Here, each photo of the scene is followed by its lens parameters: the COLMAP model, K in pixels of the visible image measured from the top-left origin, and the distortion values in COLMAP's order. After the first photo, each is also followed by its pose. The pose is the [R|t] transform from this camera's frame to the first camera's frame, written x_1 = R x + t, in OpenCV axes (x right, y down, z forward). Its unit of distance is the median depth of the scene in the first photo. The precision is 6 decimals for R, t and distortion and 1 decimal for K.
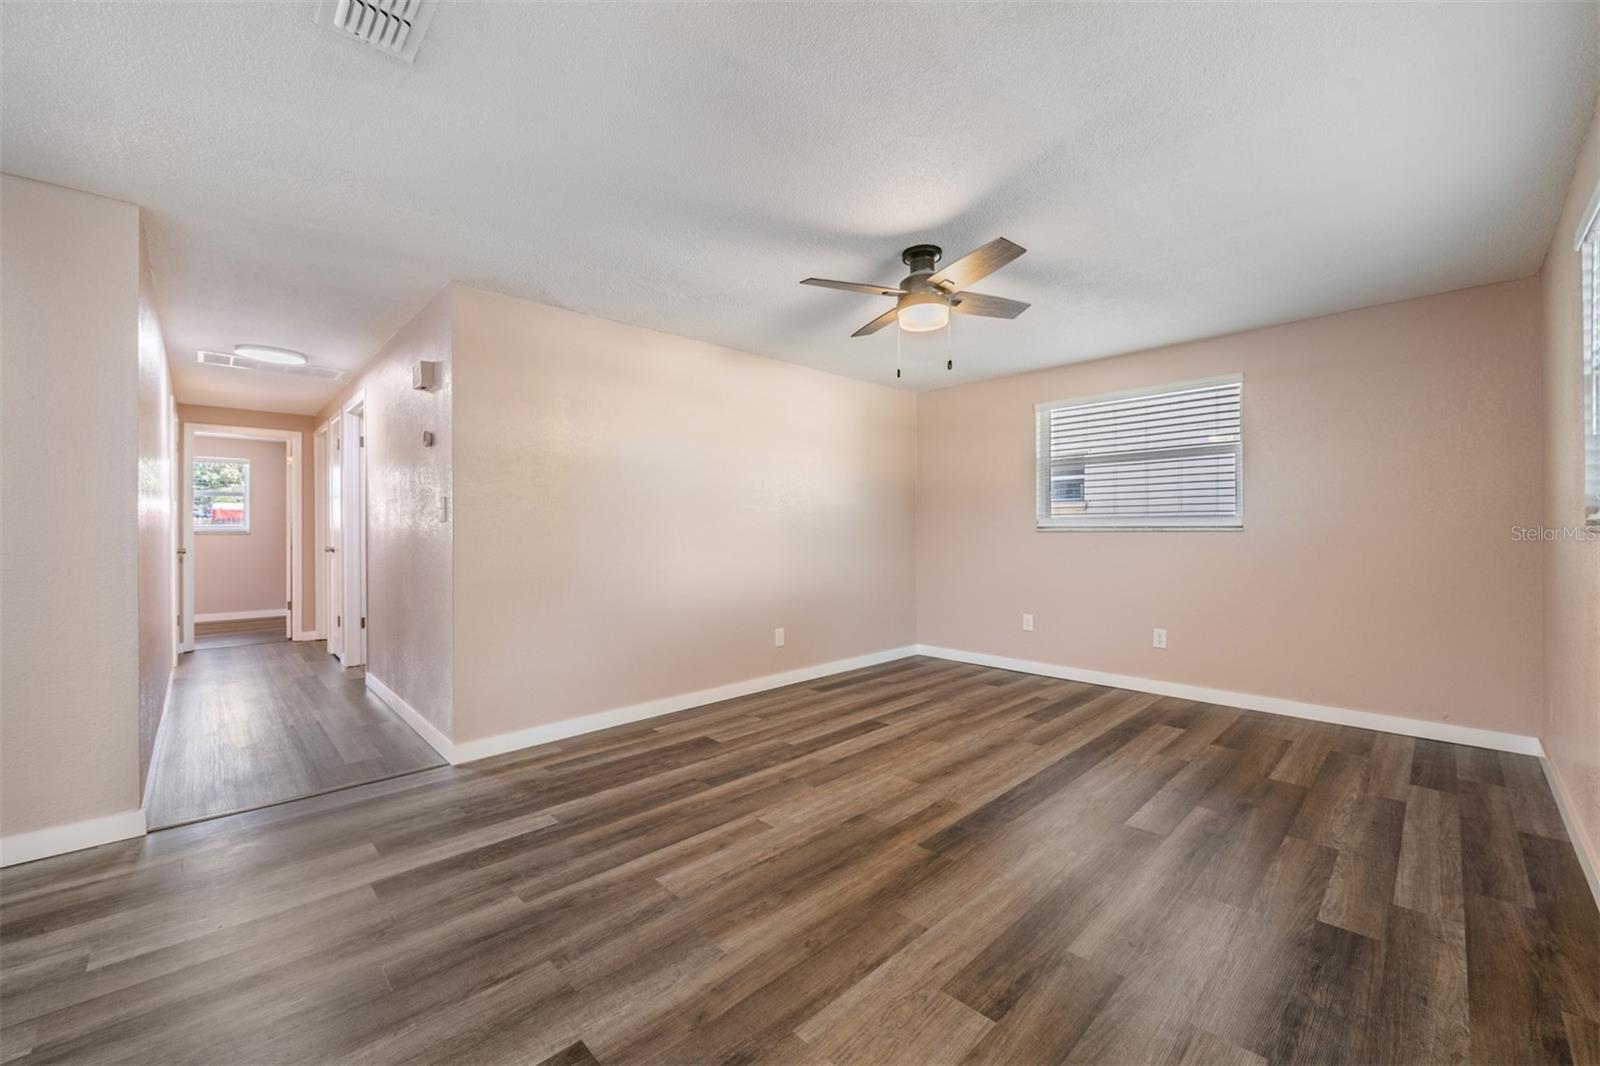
lens RADIAL K [[618.5, 0, 792.3], [0, 618.5, 540.2], [0, 0, 1]] dist [-0.007222, -0.000467]
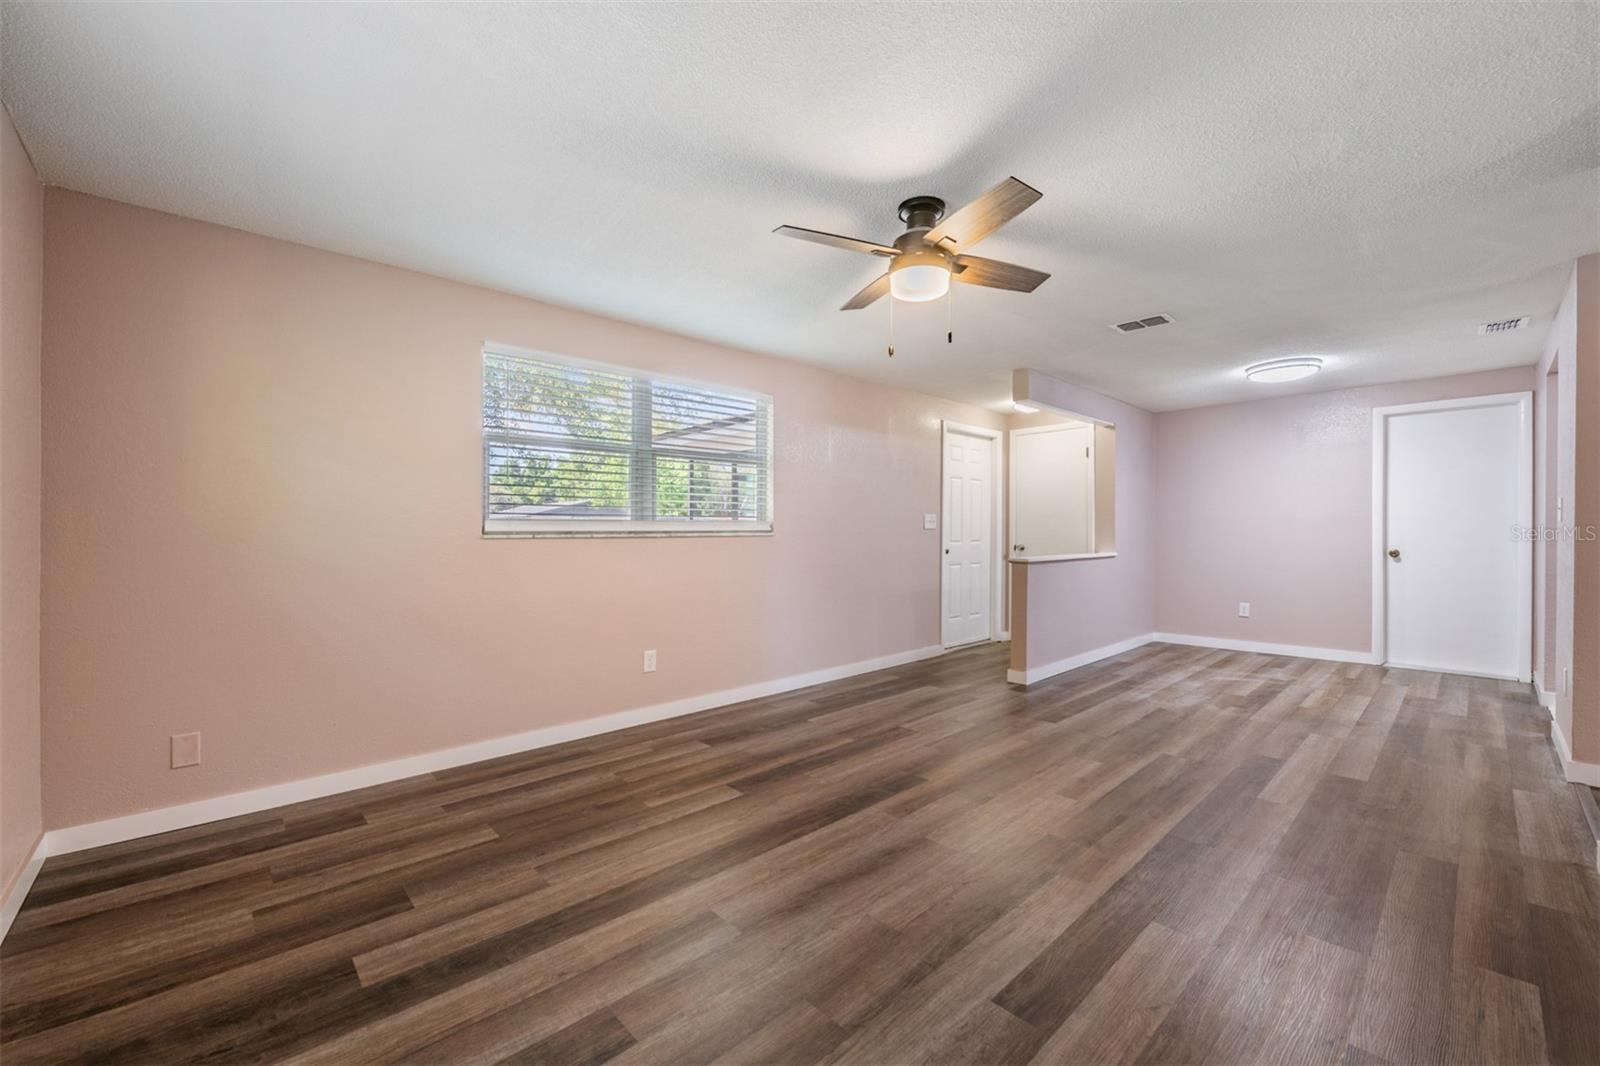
lens RADIAL K [[625.5, 0, 797.9], [0, 625.5, 539.1], [0, 0, 1]] dist [0.000772, -0.004529]
pose [[-0.999904, 0.006324, 0.012317, 0.367527], [0.006582, 0.999757, 0.021047, -0.026040], [-0.012181, 0.021126, -0.999703, 1.850752]]
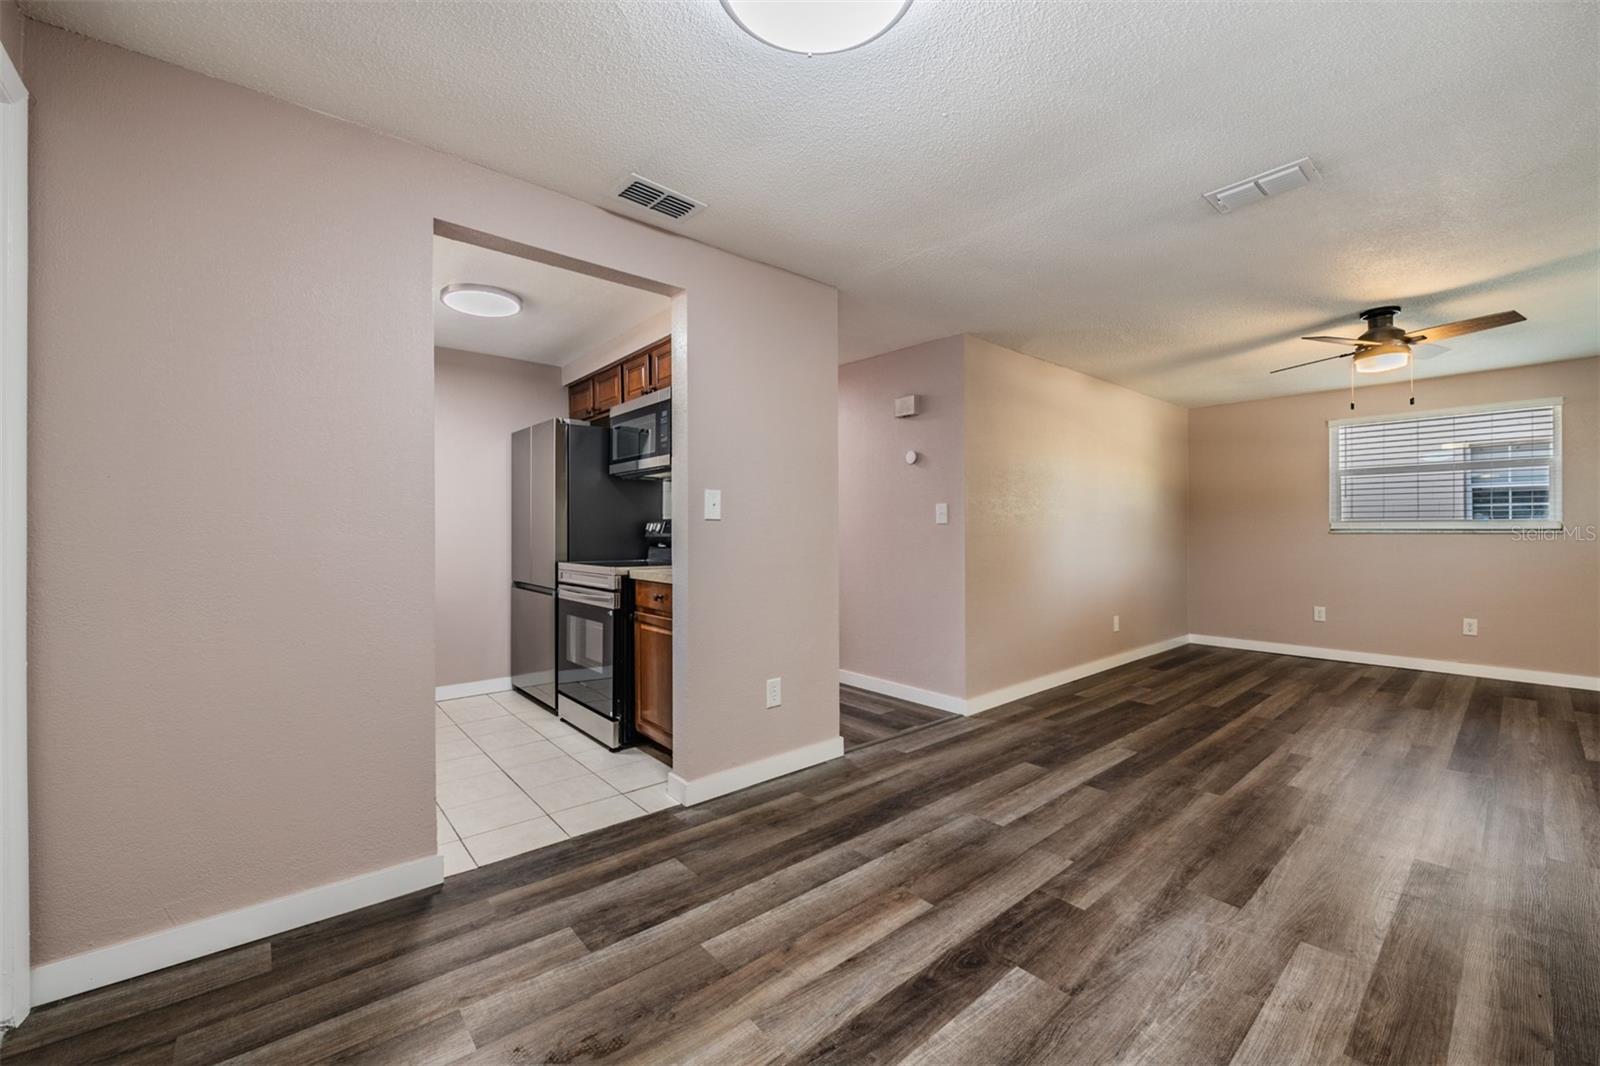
lens RADIAL K [[625.5, 0, 797.9], [0, 625.5, 539.1], [0, 0, 1]] dist [0.000772, -0.004529]
pose [[0.998775, 0.004163, -0.049303, -0.913609], [-0.004276, 0.999988, -0.002194, 0.006887], [0.049293, 0.002403, 0.998781, -0.326344]]
